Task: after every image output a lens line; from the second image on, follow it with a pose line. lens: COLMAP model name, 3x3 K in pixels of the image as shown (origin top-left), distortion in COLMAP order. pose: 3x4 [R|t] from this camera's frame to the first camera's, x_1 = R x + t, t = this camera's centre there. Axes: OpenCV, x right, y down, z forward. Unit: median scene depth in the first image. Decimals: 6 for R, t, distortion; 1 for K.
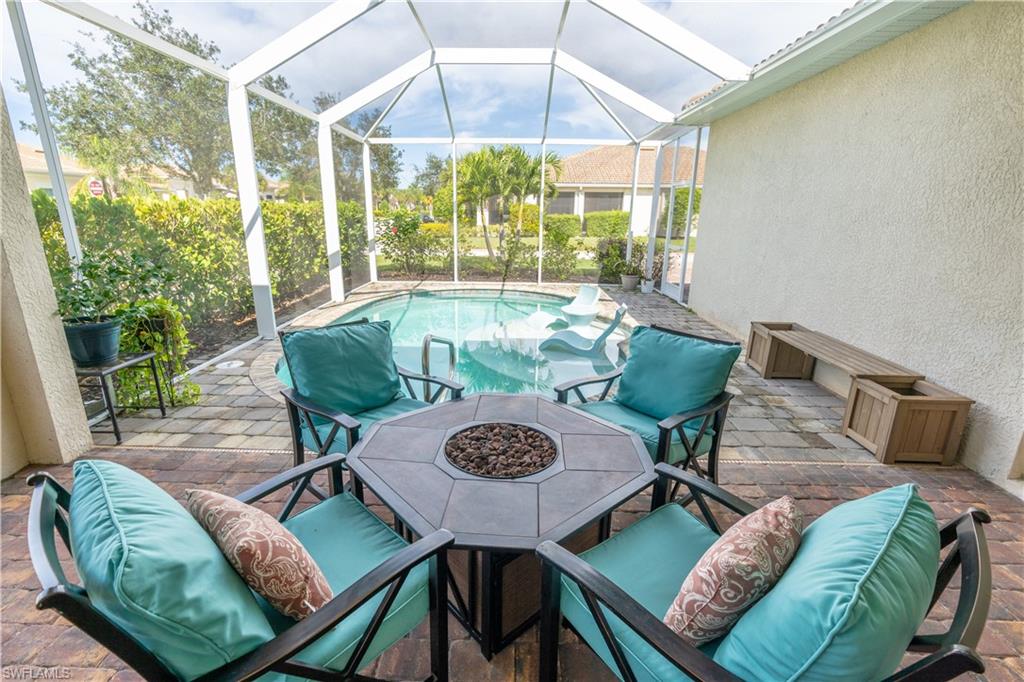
lens RADIAL K [[468.2, 0, 500.9], [0, 468.2, 328.5], [0, 0, 1]] dist [-0.009659, 0.003720]
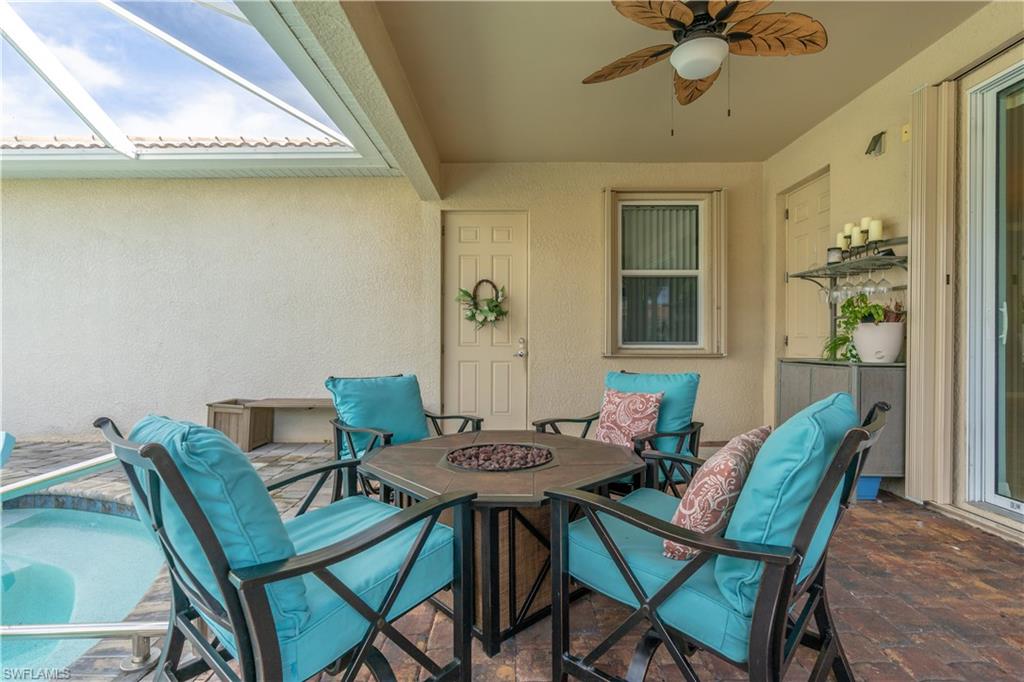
lens RADIAL K [[468.2, 0, 503.7], [0, 468.2, 334.1], [0, 0, 1]] dist [-0.009659, 0.003720]
pose [[-0.017025, 0.002242, 0.999853, -0.462928], [0.241304, 0.970448, 0.001933, -0.008981], [-0.970300, 0.241301, -0.017063, 0.414640]]
